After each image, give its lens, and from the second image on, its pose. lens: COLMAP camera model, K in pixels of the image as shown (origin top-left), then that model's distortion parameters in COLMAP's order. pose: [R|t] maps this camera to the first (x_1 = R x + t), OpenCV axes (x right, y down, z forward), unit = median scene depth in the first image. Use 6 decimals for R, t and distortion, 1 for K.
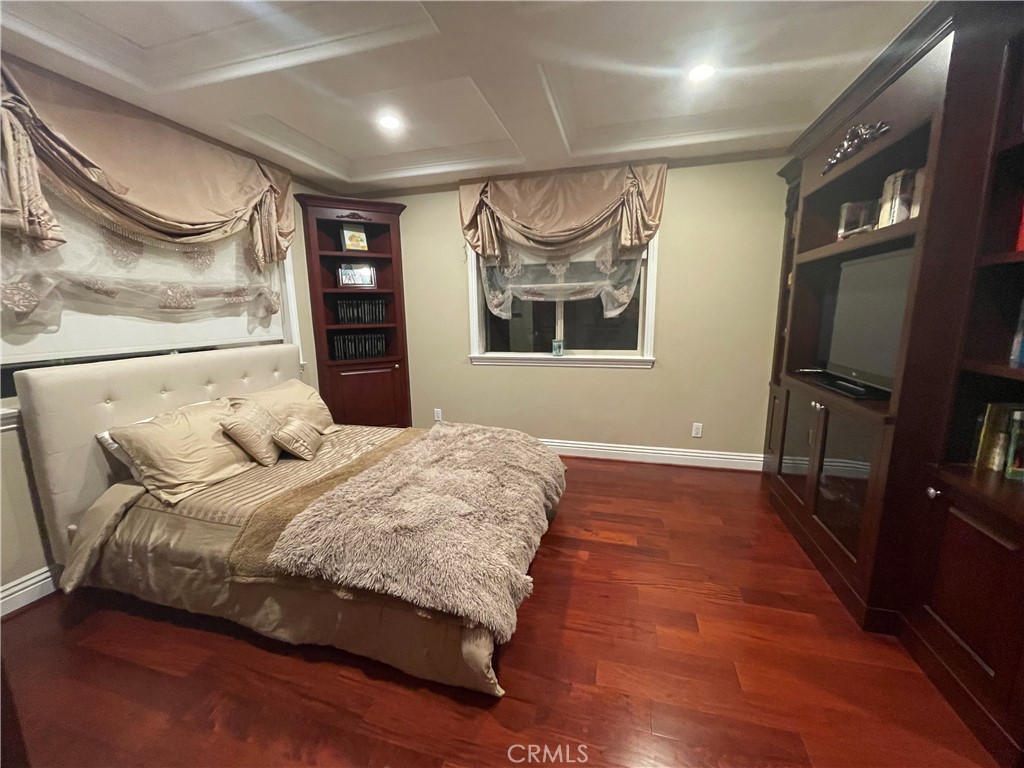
lens RADIAL K [[415.3, 0, 507.4], [0, 415.3, 384.8], [0, 0, 1]] dist [-0.000363, 0.000218]
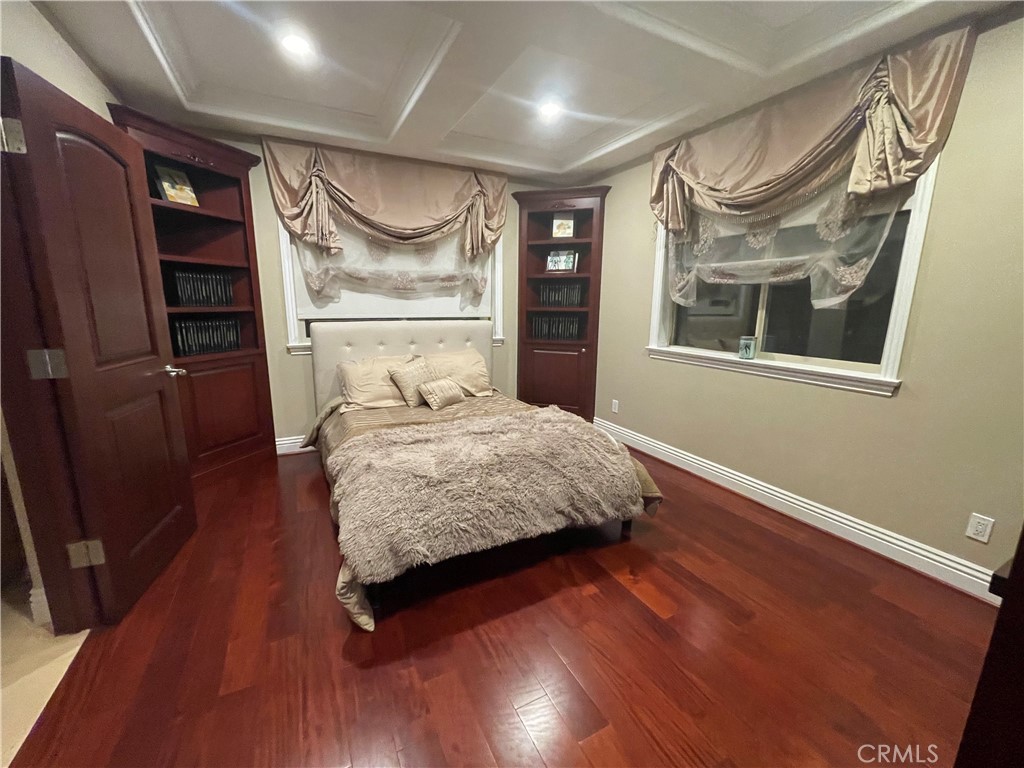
lens RADIAL K [[415.3, 0, 507.4], [0, 415.3, 384.8], [0, 0, 1]] dist [-0.000363, 0.000218]
pose [[0.681321, 0.165876, -0.712942, 0.397674], [-0.147738, 0.985103, 0.088012, -0.027631], [0.716920, 0.045364, 0.695678, 0.192926]]
